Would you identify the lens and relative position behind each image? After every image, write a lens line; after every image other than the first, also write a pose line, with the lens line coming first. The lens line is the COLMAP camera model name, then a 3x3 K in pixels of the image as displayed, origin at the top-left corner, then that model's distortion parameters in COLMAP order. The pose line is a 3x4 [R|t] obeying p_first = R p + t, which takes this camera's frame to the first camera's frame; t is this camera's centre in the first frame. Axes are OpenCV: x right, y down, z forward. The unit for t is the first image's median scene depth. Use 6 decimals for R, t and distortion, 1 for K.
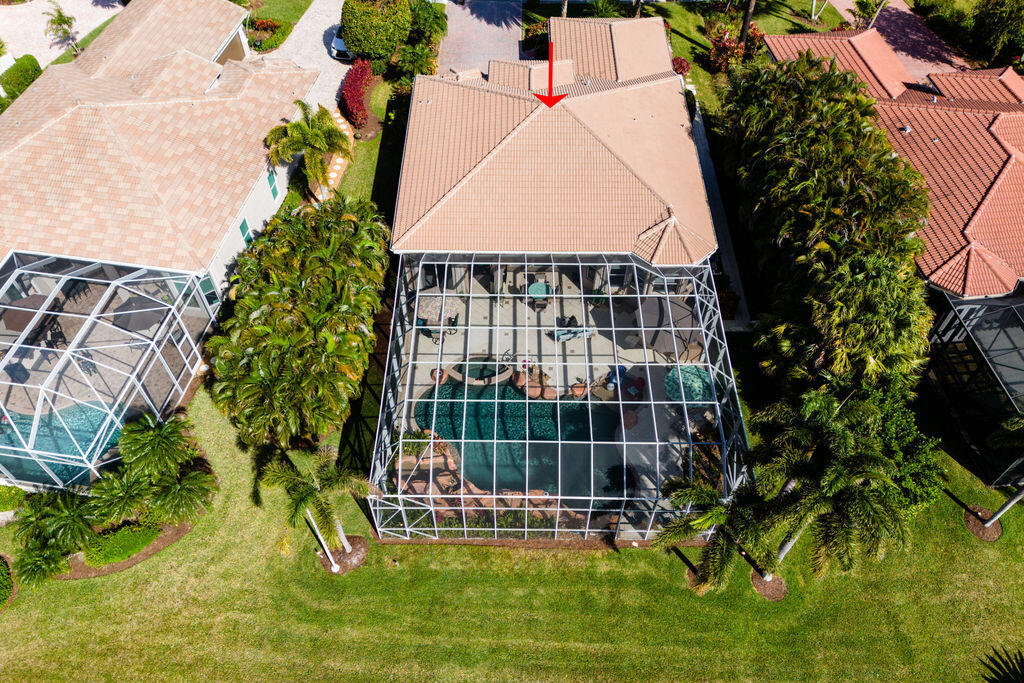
lens RADIAL K [[764.2, 0, 510.9], [0, 764.2, 388.1], [0, 0, 1]] dist [0.079001, -0.083518]
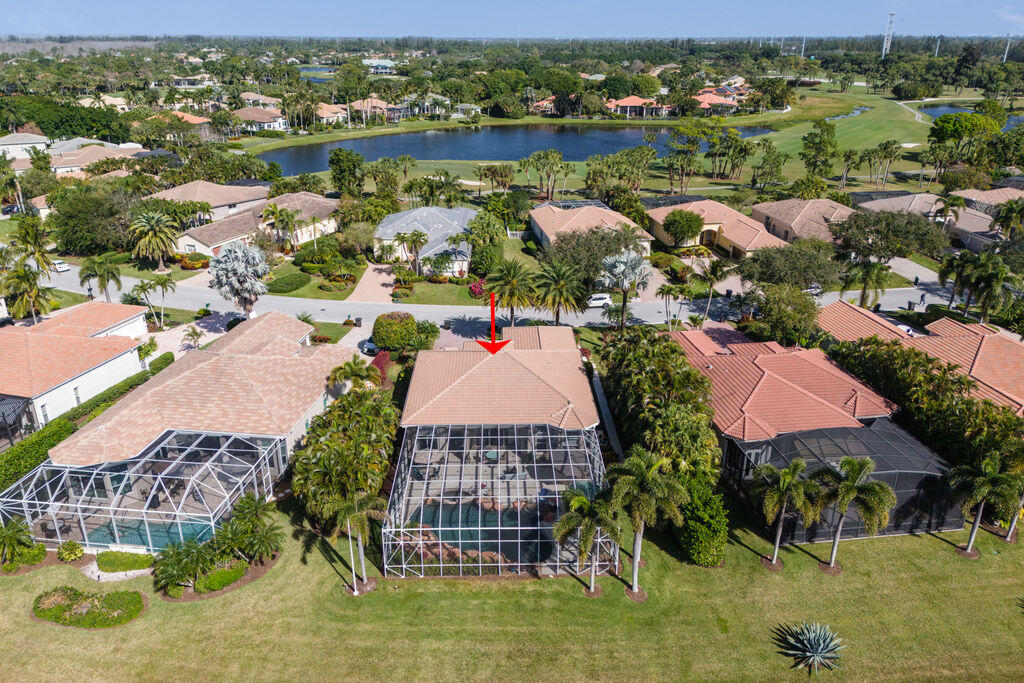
lens RADIAL K [[757.3, 0, 512.0], [0, 757.3, 341.5], [0, 0, 1]] dist [0.076223, -0.075834]
pose [[0.999617, -0.011719, 0.025069, 0.045888], [0.022898, 0.858953, -0.511542, 0.531781], [-0.015538, 0.511920, 0.858892, -0.512793]]
